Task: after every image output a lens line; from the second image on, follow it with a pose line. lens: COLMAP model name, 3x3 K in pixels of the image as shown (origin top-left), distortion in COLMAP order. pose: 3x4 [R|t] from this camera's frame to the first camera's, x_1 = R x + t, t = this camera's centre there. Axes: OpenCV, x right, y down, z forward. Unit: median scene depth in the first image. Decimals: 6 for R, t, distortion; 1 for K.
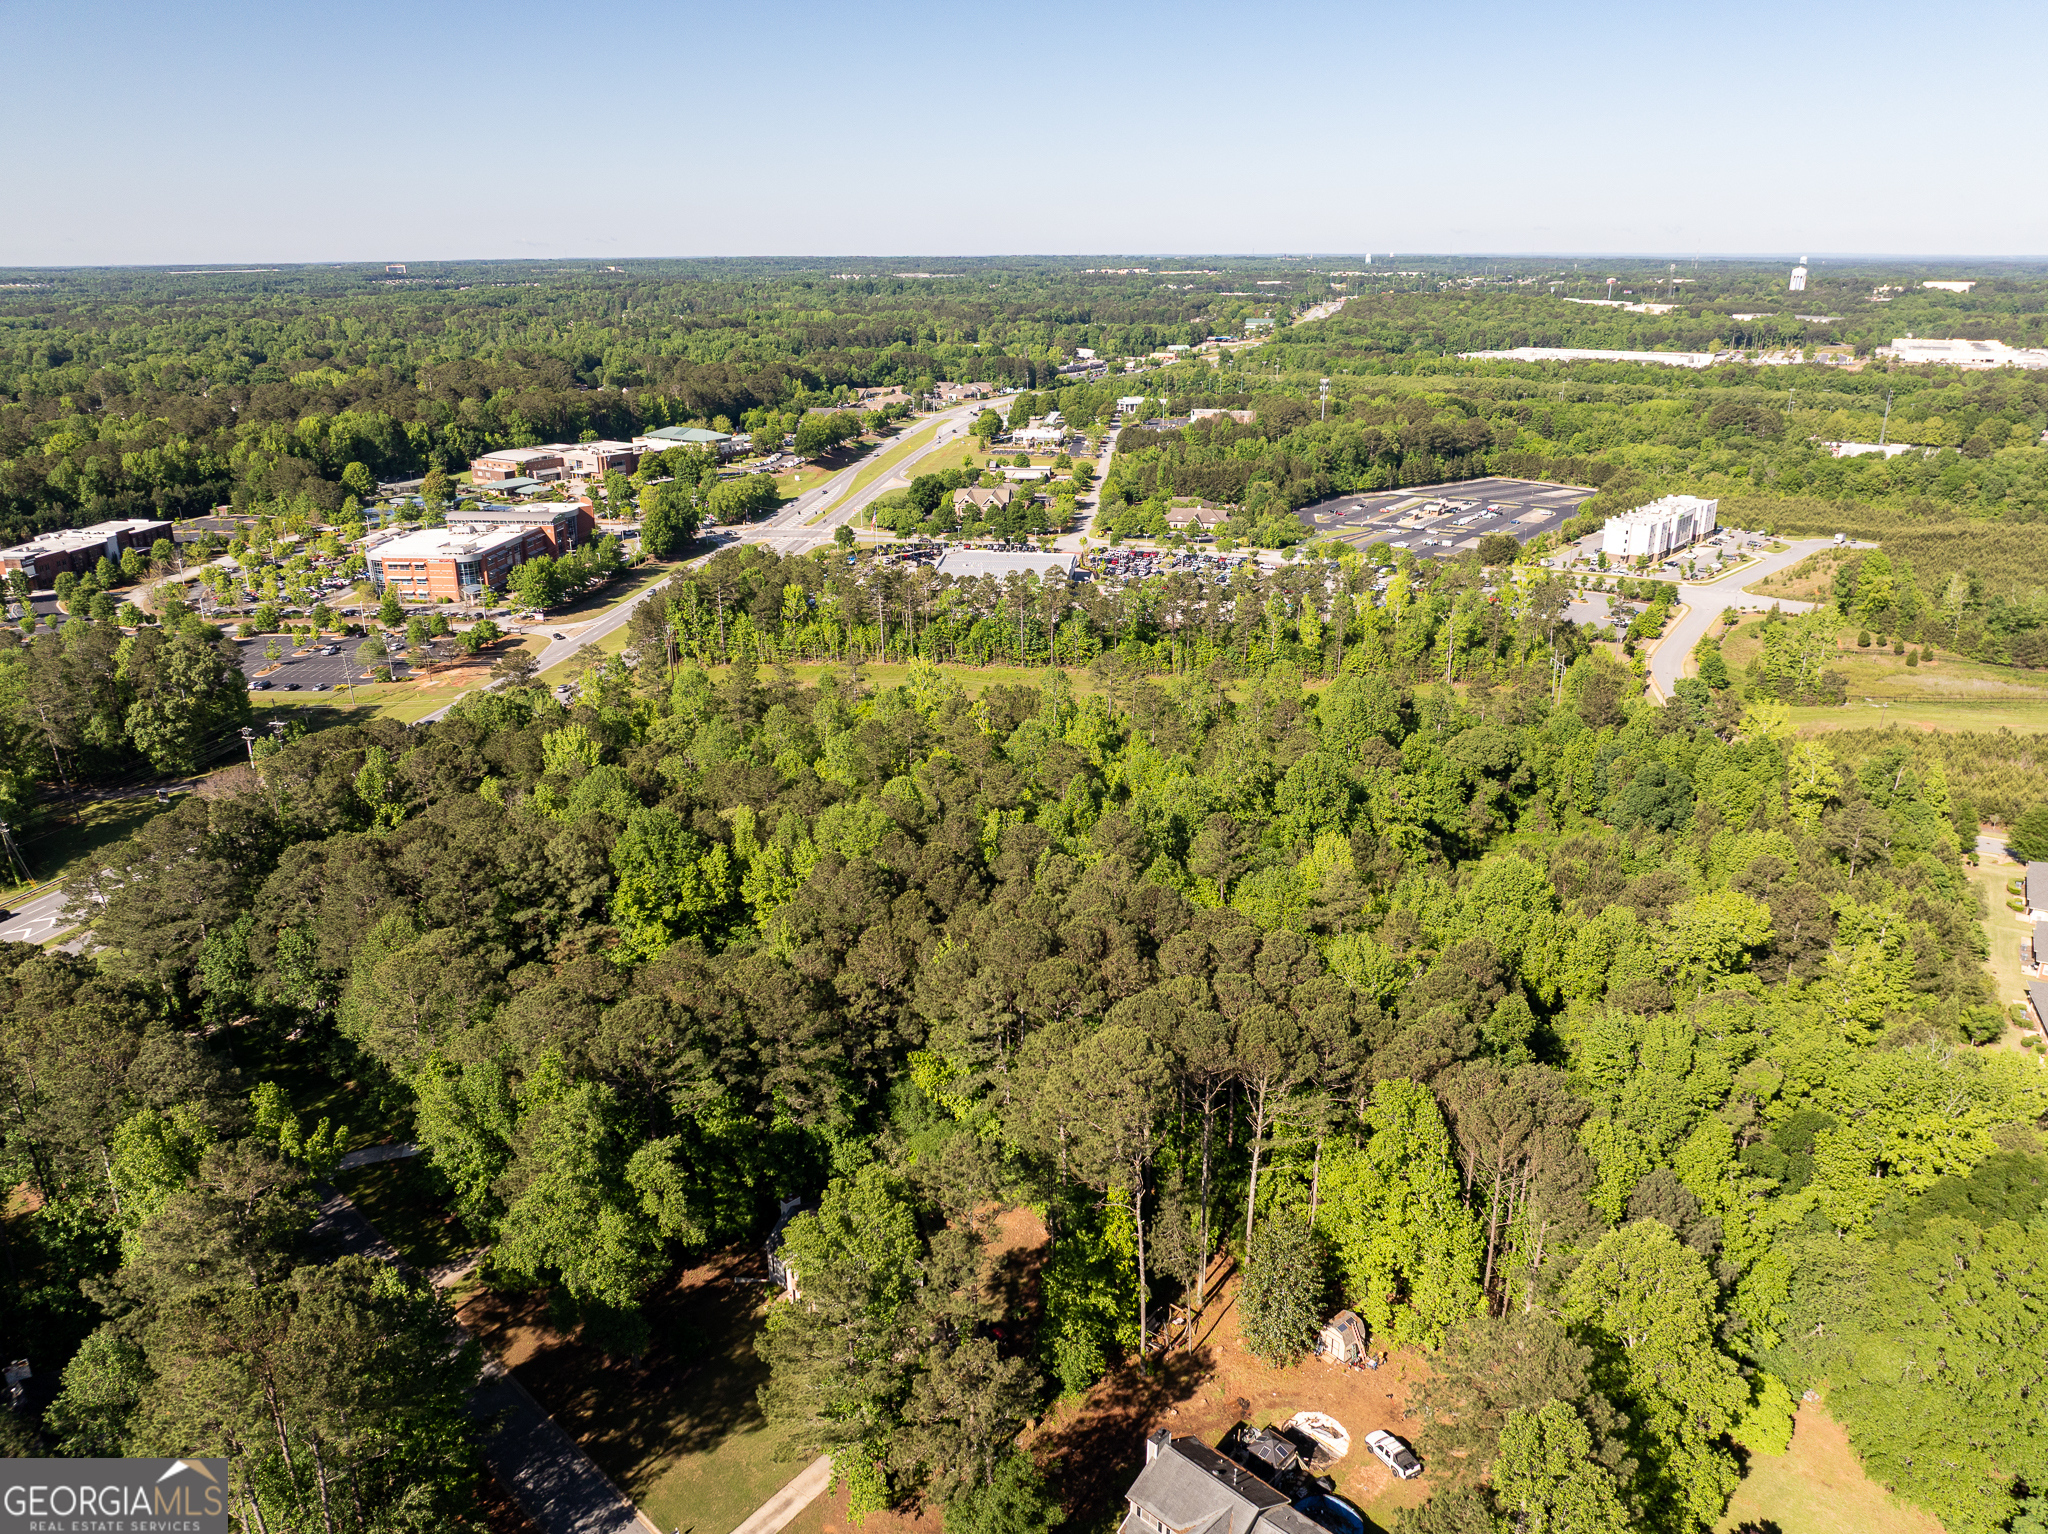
lens RADIAL K [[1485.1, 0, 1024.0], [0, 1485.1, 767.0], [0, 0, 1]] dist [-0.034735, -0.008131]
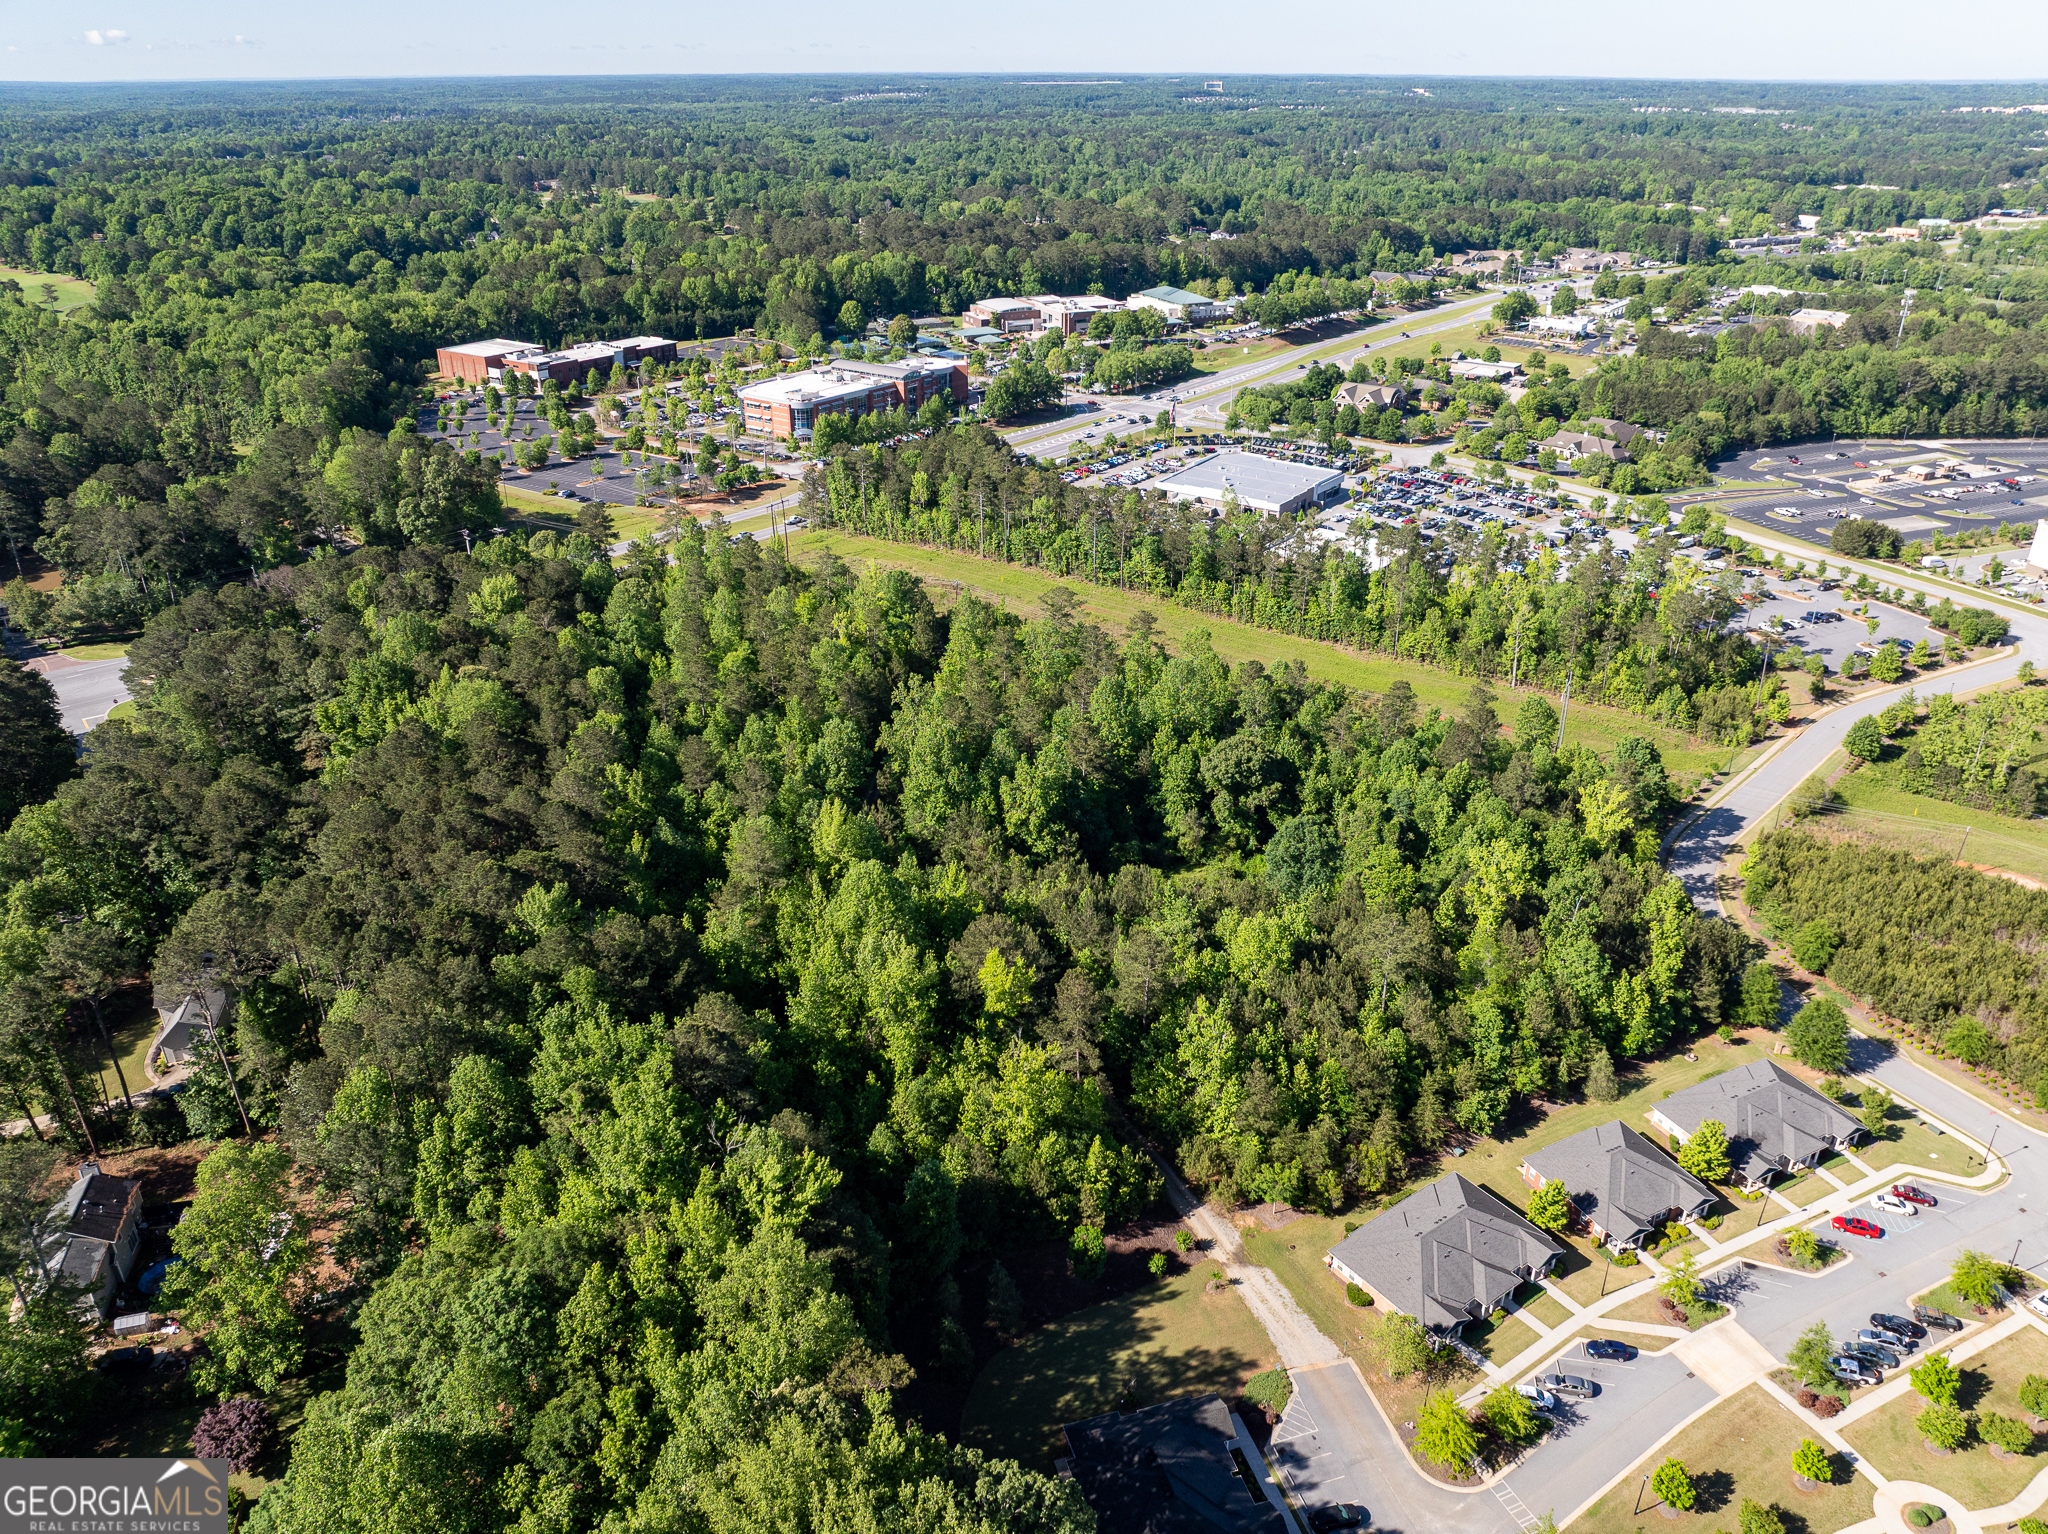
lens RADIAL K [[1485.1, 0, 1024.0], [0, 1485.1, 767.0], [0, 0, 1]] dist [-0.034735, -0.008131]
pose [[0.851408, 0.228659, -0.472038, 0.261047], [-0.174294, 0.972169, 0.156555, -0.053492], [0.494698, -0.051018, 0.867566, 0.047118]]
